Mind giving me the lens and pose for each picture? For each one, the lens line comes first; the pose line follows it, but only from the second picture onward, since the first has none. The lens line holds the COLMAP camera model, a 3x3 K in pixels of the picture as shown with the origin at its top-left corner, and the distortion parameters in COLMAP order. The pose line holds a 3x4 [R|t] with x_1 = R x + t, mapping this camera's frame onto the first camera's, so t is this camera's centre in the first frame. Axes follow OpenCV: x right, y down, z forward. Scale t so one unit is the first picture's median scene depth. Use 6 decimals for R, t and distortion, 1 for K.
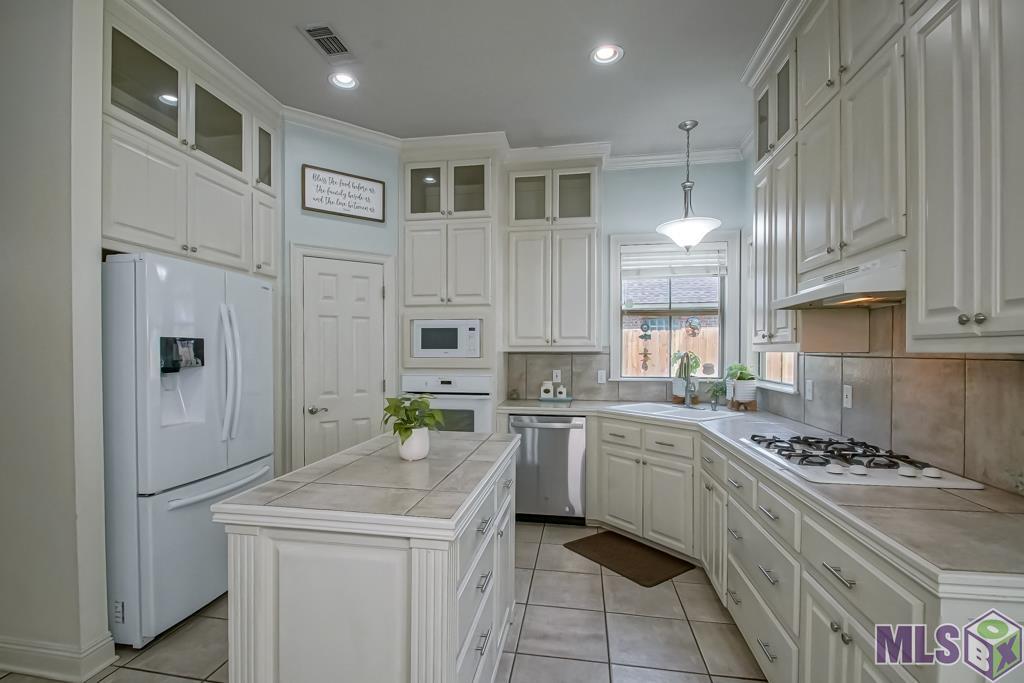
lens RADIAL K [[468.2, 0, 509.8], [0, 468.2, 353.3], [0, 0, 1]] dist [0.001039, -0.000026]
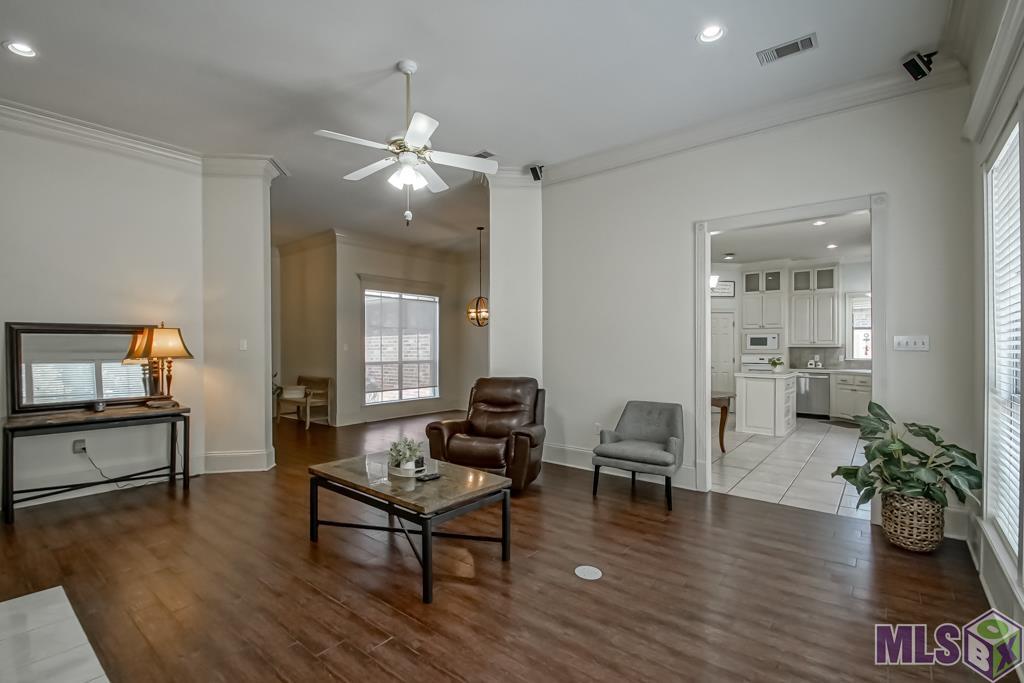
lens RADIAL K [[468.2, 0, 494.4], [0, 468.2, 340.9], [0, 0, 1]] dist [0.001039, -0.000026]
pose [[0.865554, -0.005191, -0.500789, -0.116864], [0.005874, 0.999983, -0.000211, -0.042364], [0.500781, -0.002759, 0.865570, -1.810516]]
